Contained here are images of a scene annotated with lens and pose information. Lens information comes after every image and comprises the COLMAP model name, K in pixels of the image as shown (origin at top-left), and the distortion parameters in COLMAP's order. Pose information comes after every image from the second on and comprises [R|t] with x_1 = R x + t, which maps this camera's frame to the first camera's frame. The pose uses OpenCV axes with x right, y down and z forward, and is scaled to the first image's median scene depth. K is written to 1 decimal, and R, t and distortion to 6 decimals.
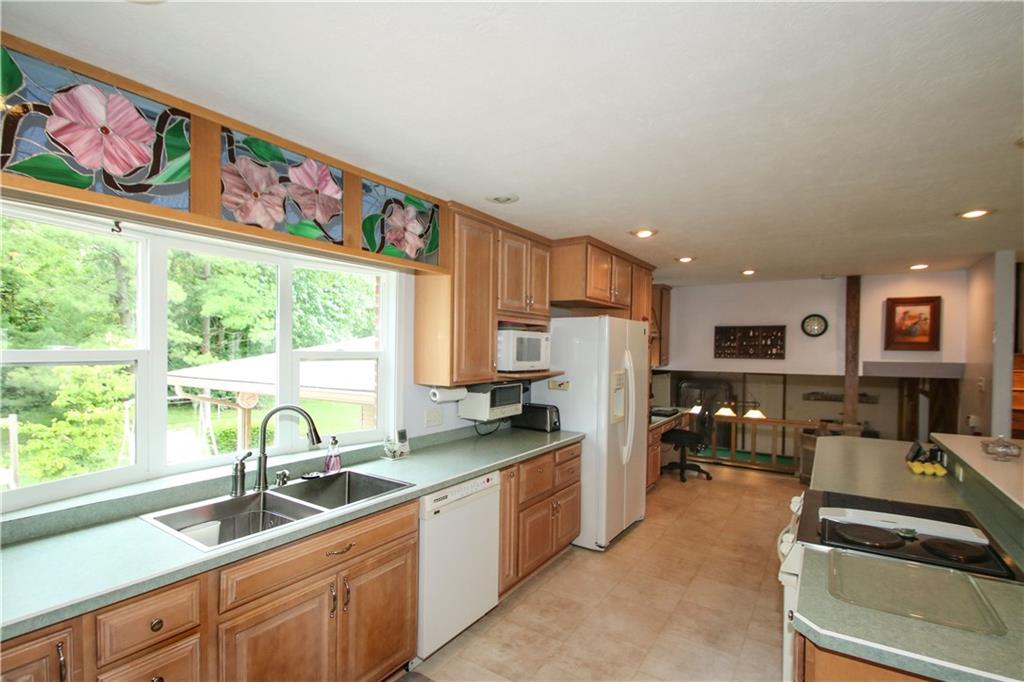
lens RADIAL K [[476.2, 0, 510.0], [0, 476.2, 347.2], [0, 0, 1]] dist [-0.004033, -0.001073]
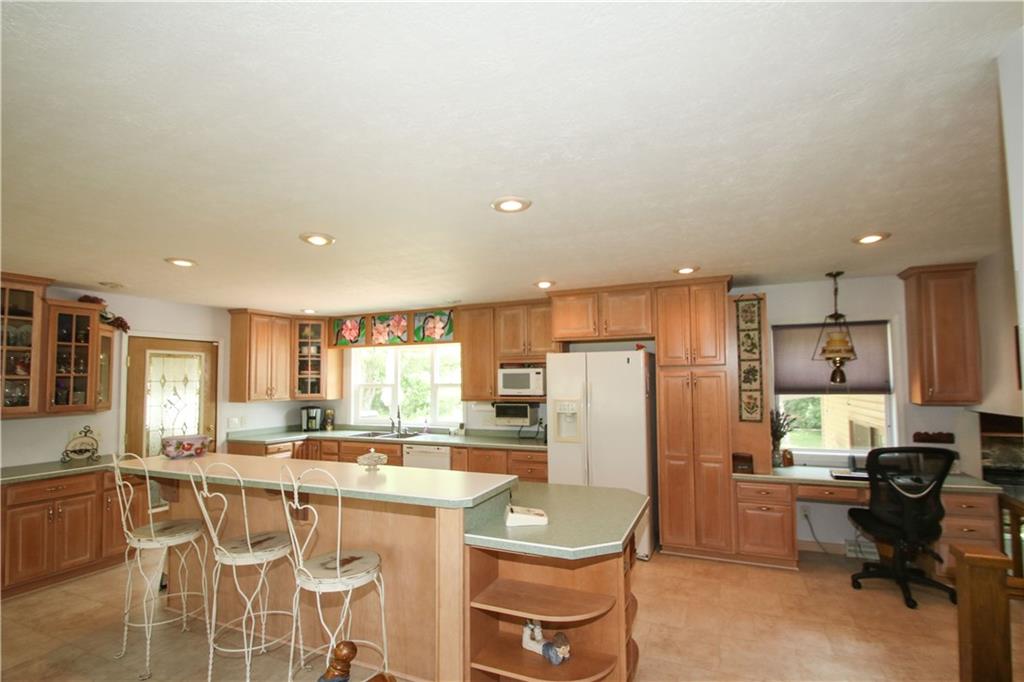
lens RADIAL K [[476.2, 0, 512.7], [0, 476.2, 344.0], [0, 0, 1]] dist [-0.004033, -0.001073]
pose [[0.171755, -0.093452, -0.980697, 1.813916], [0.010283, 0.995606, -0.093072, 0.033716], [0.985086, 0.005901, 0.171961, 0.890463]]
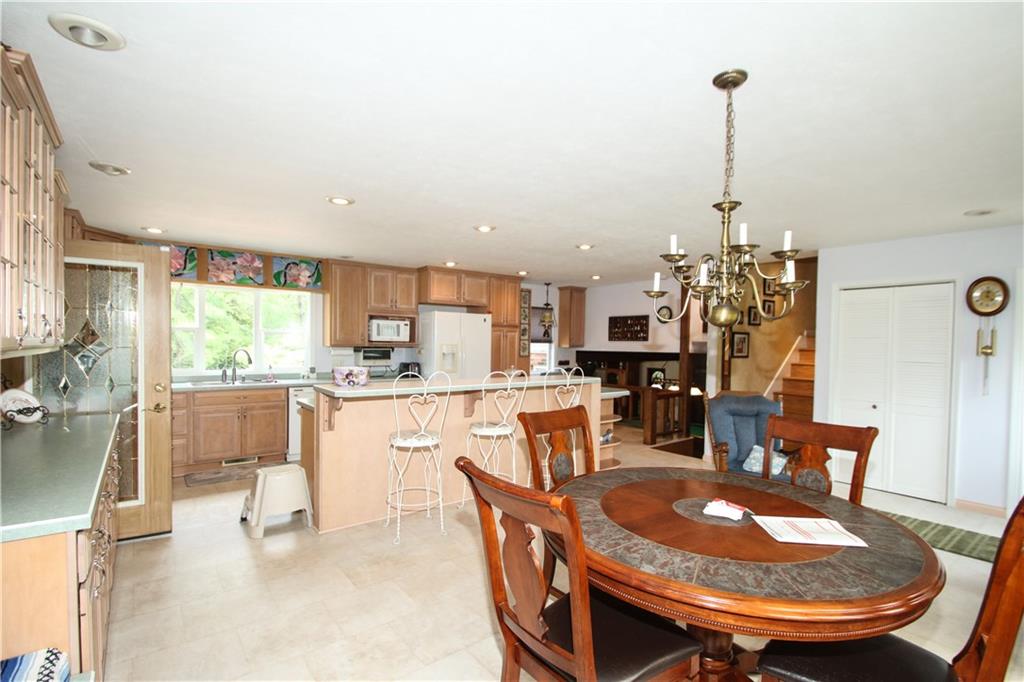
lens RADIAL K [[476.2, 0, 512.3], [0, 476.2, 344.0], [0, 0, 1]] dist [-0.004033, -0.001073]
pose [[0.947815, -0.001042, -0.318819, 1.319311], [-0.000345, 0.999991, -0.004293, 0.080703], [0.318820, 0.004179, 0.947806, -0.734912]]
